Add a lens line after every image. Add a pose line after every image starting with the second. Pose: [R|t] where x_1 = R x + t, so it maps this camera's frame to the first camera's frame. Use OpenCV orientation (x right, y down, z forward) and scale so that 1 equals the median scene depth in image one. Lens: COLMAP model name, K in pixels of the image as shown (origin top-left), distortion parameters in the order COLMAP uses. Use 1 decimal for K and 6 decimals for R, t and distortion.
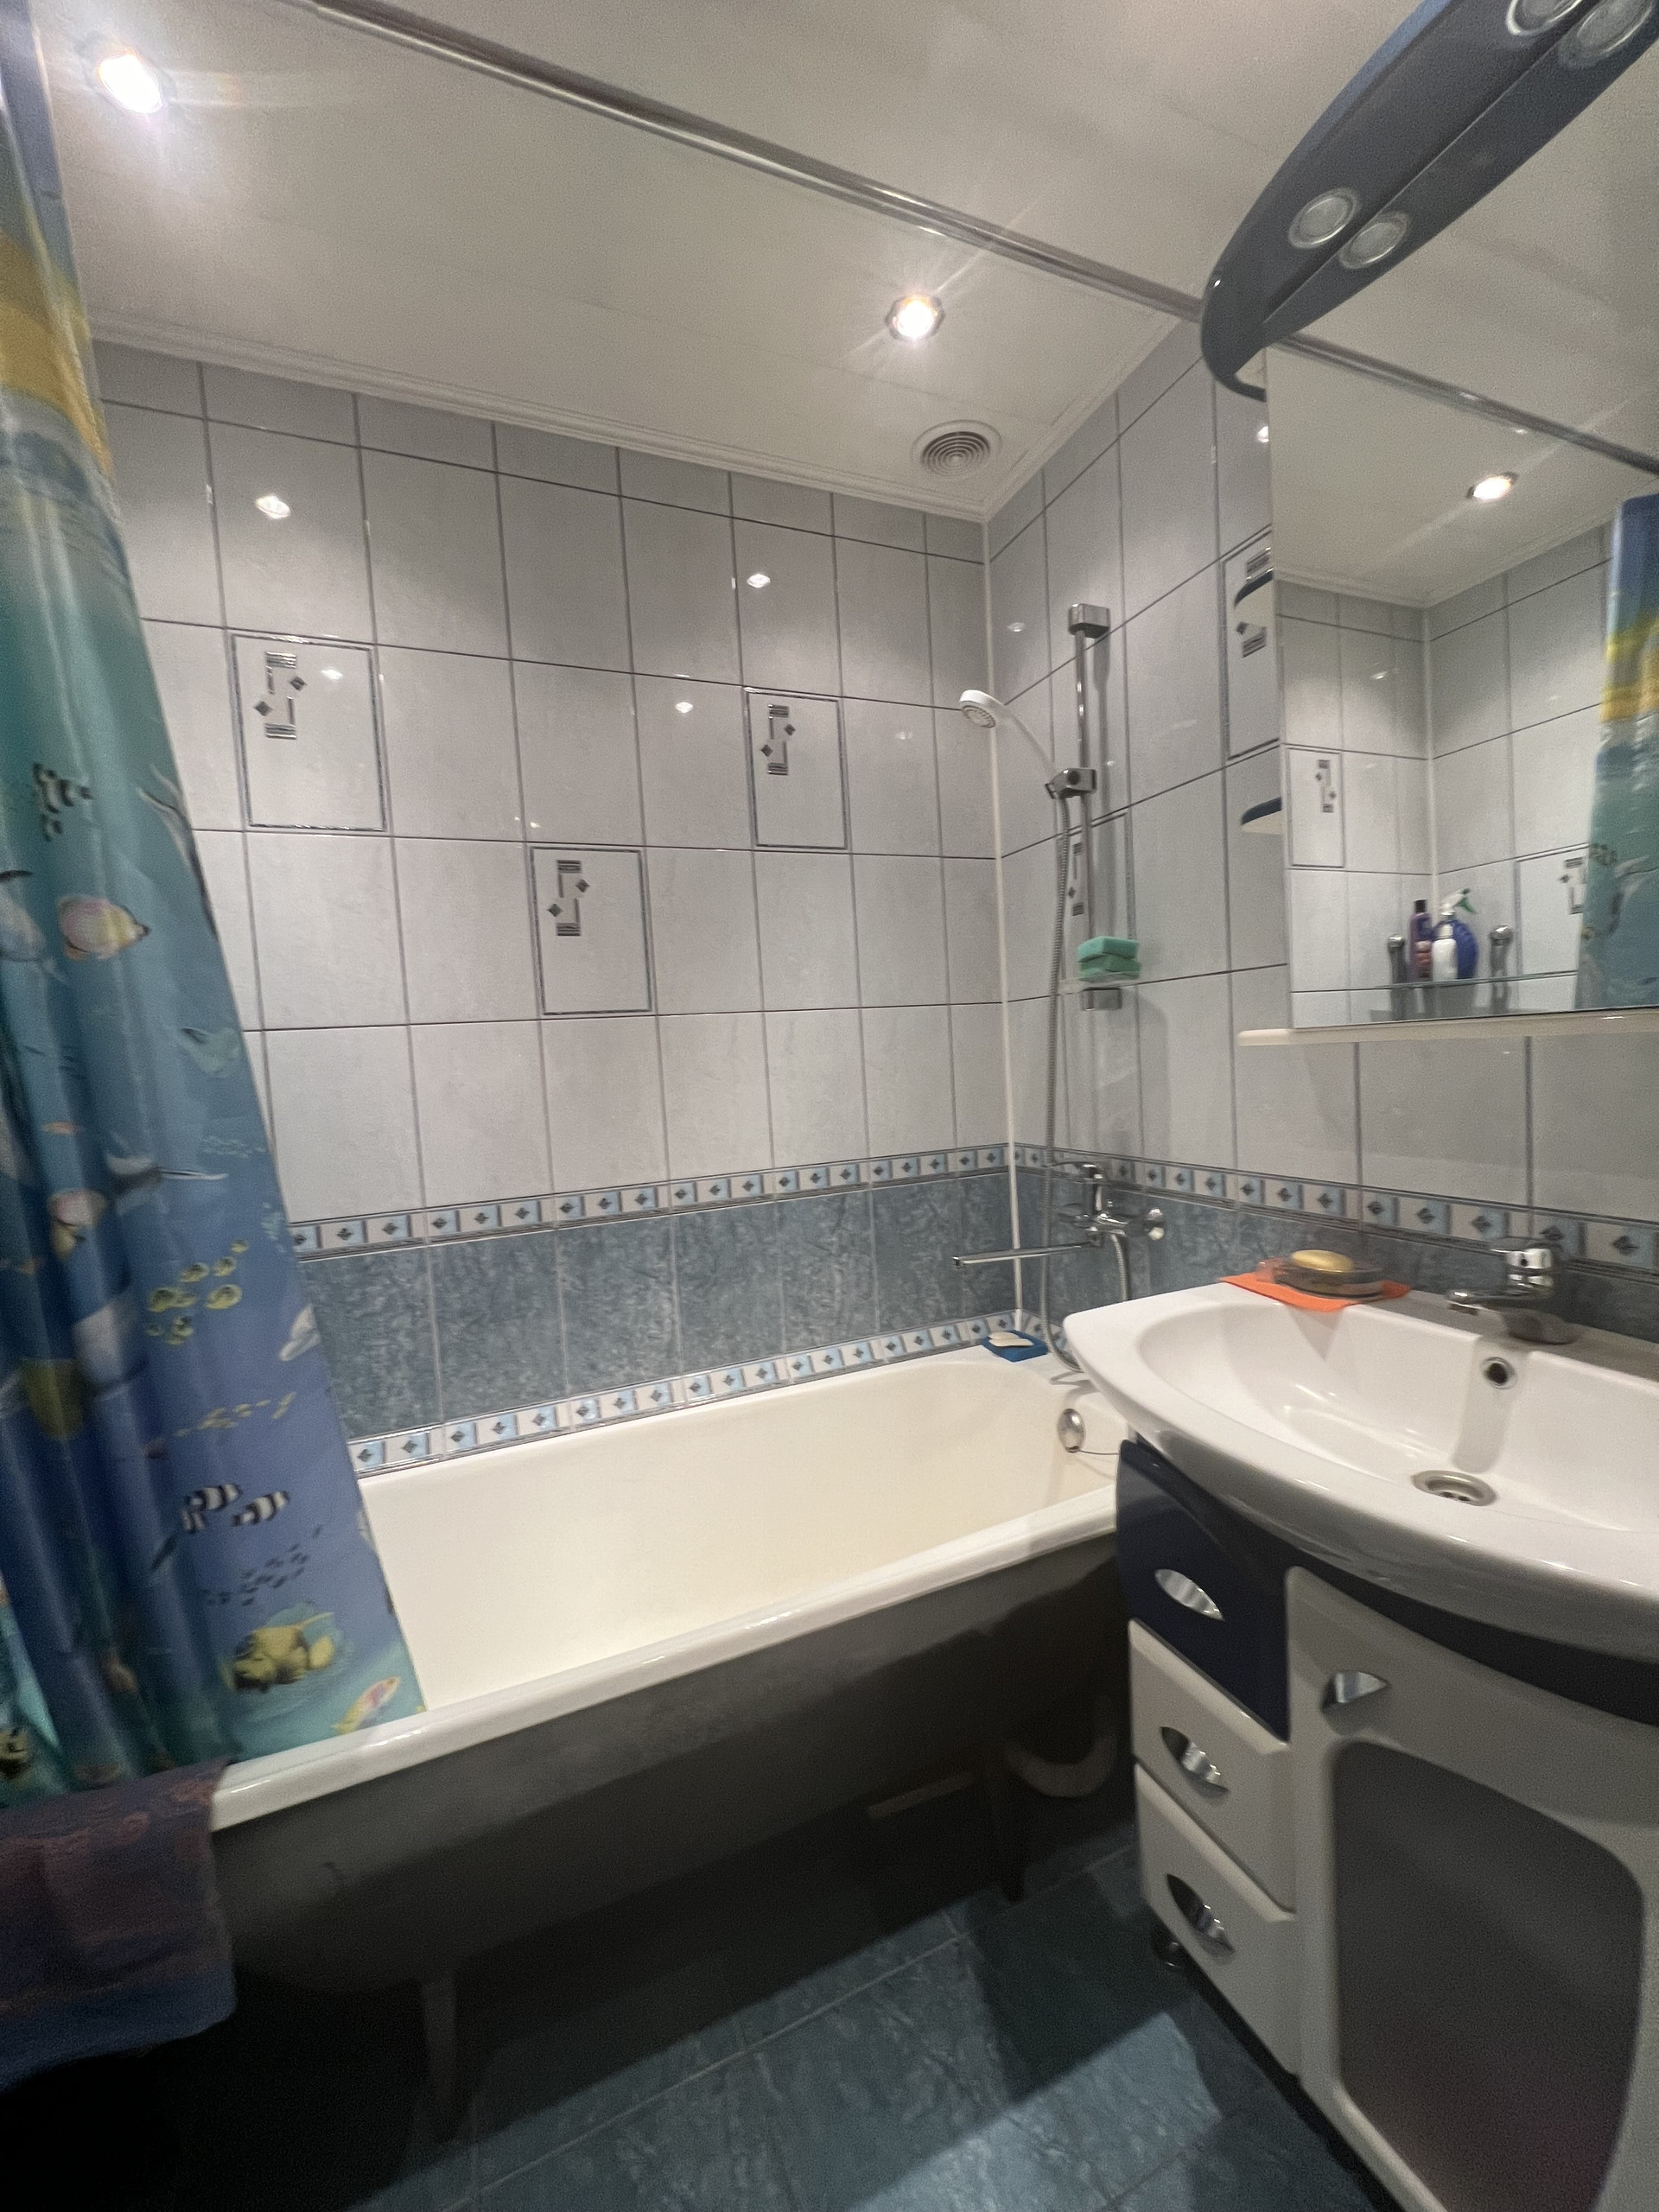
lens RADIAL K [[884.5, 0, 838.5], [0, 884.5, 1104.2], [0, 0, 1]] dist [-0.000880, 0.000212]
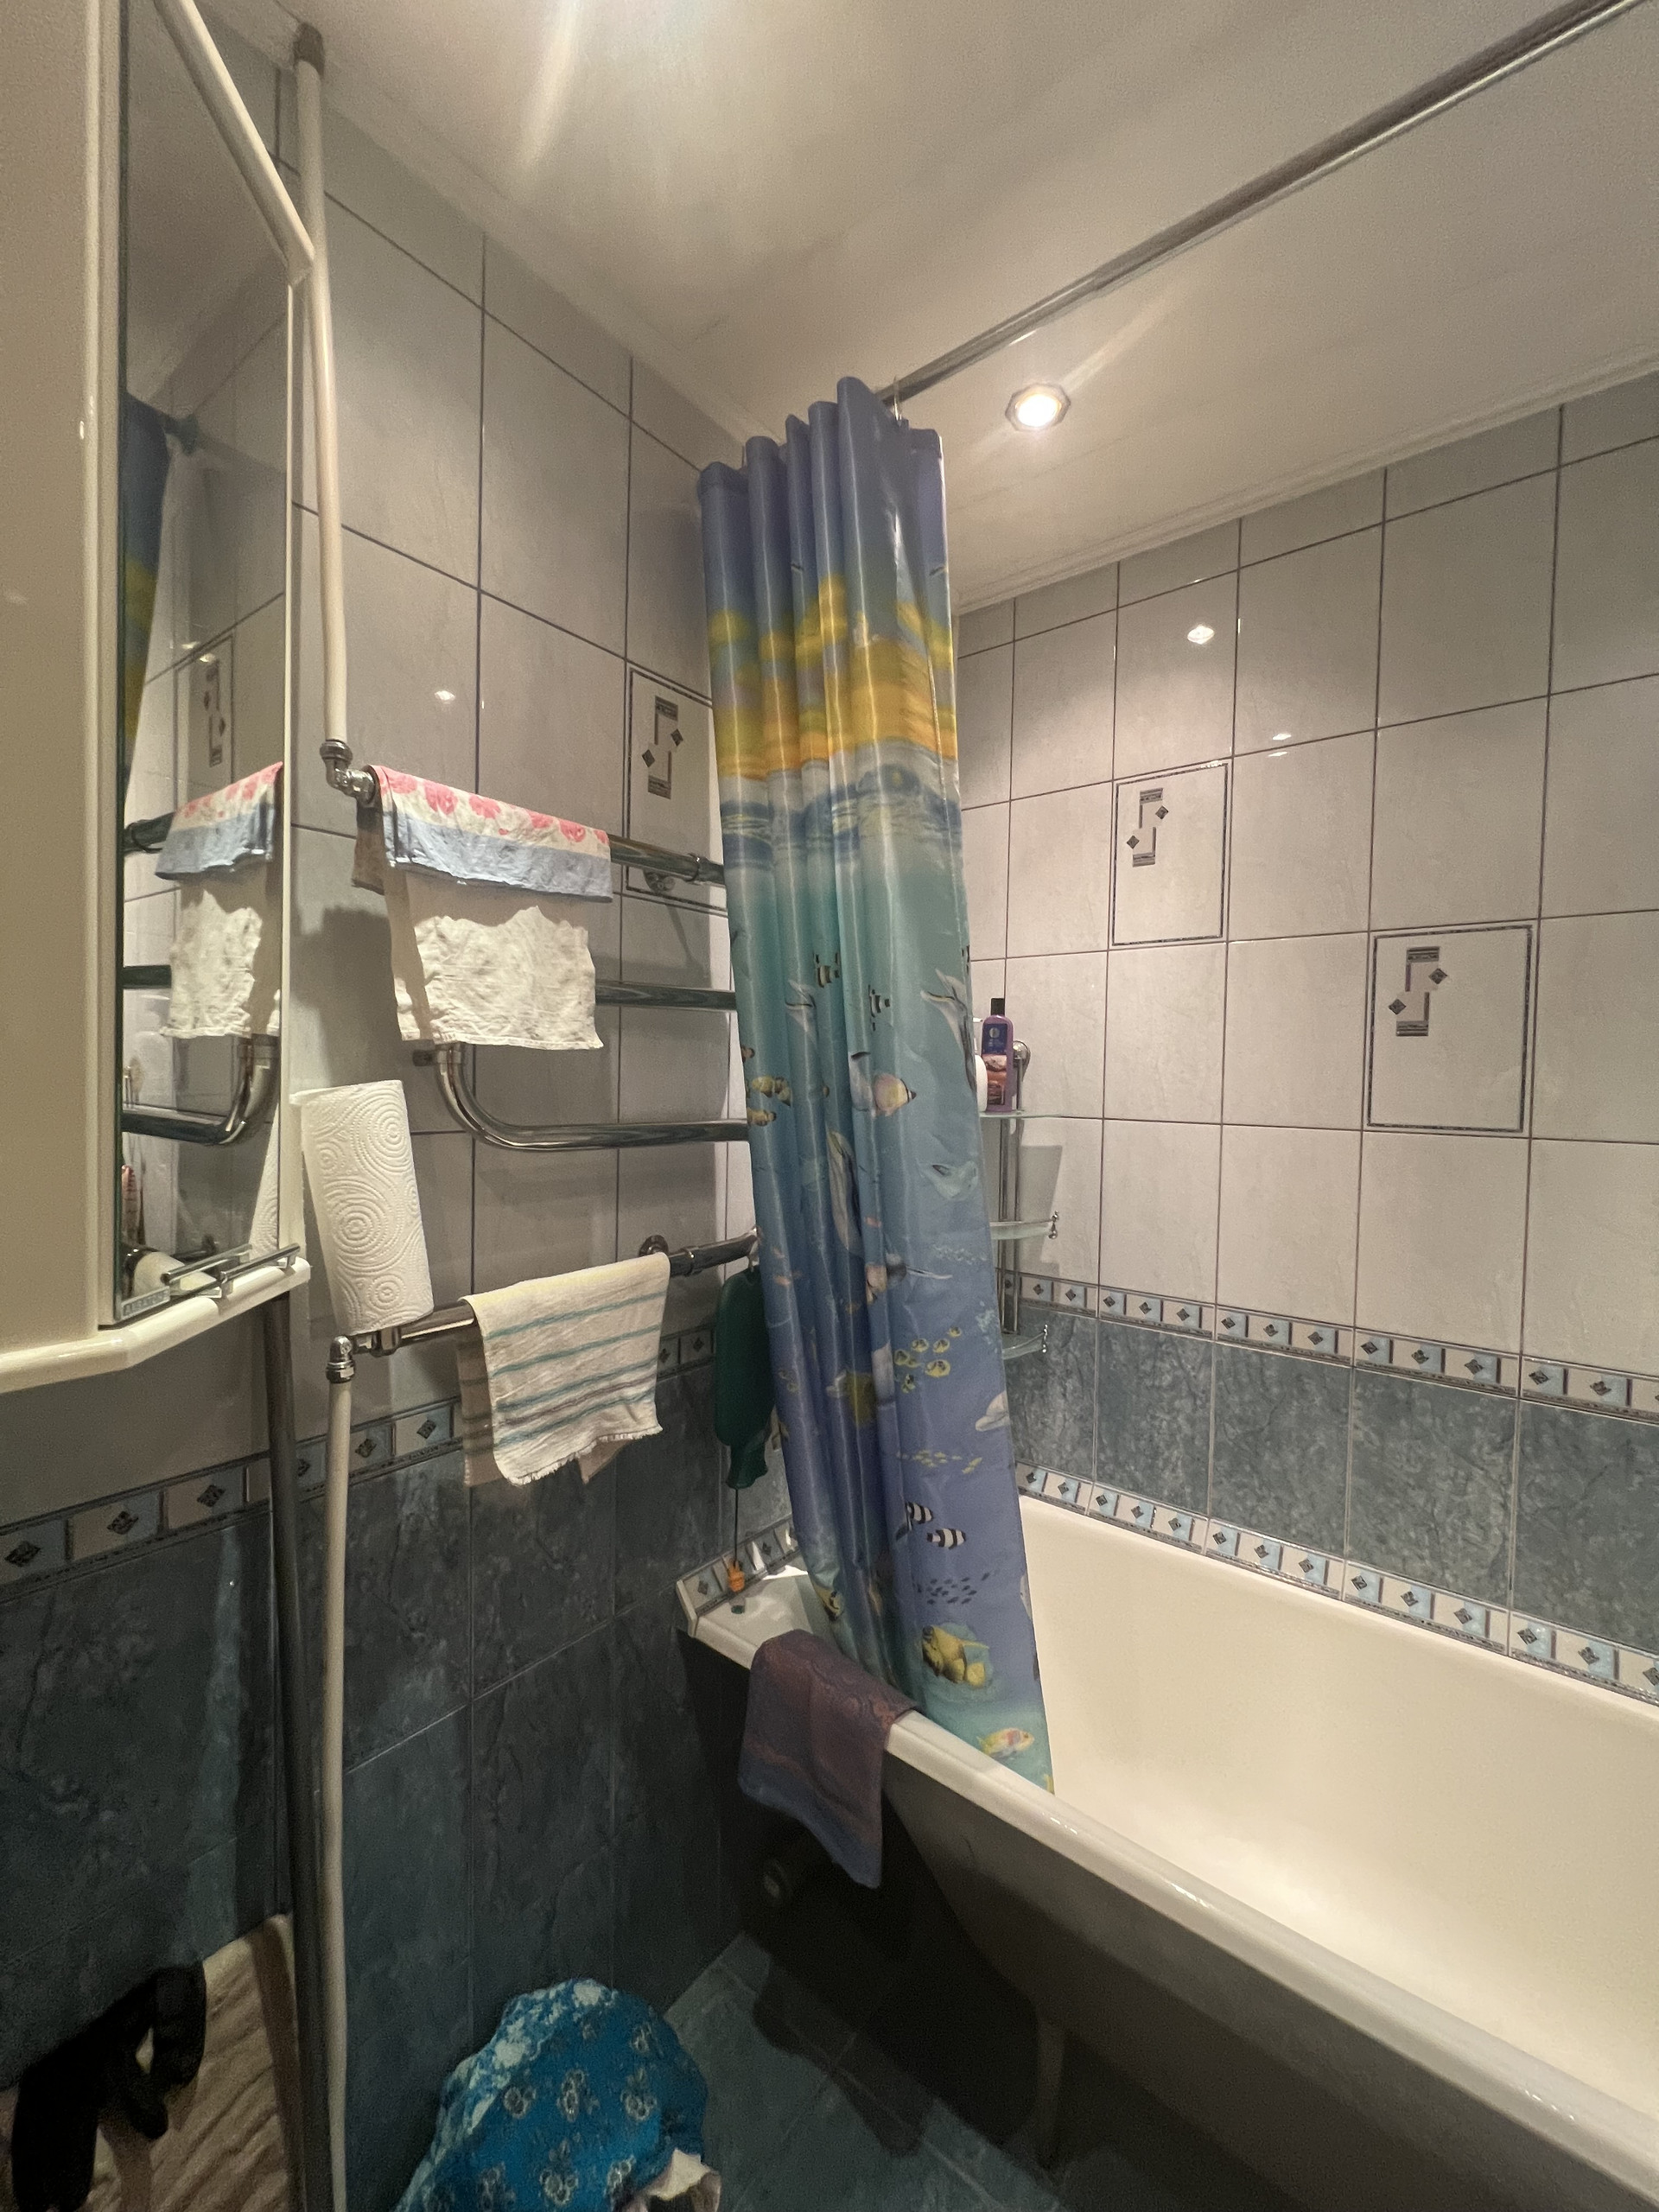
lens RADIAL K [[884.5, 0, 838.5], [0, 884.5, 1104.2], [0, 0, 1]] dist [-0.000880, 0.000212]
pose [[0.480634, 0.096420, -0.871605, 0.184746], [-0.095875, 0.993756, 0.057064, -0.126319], [0.871665, 0.056138, 0.486877, 0.114477]]
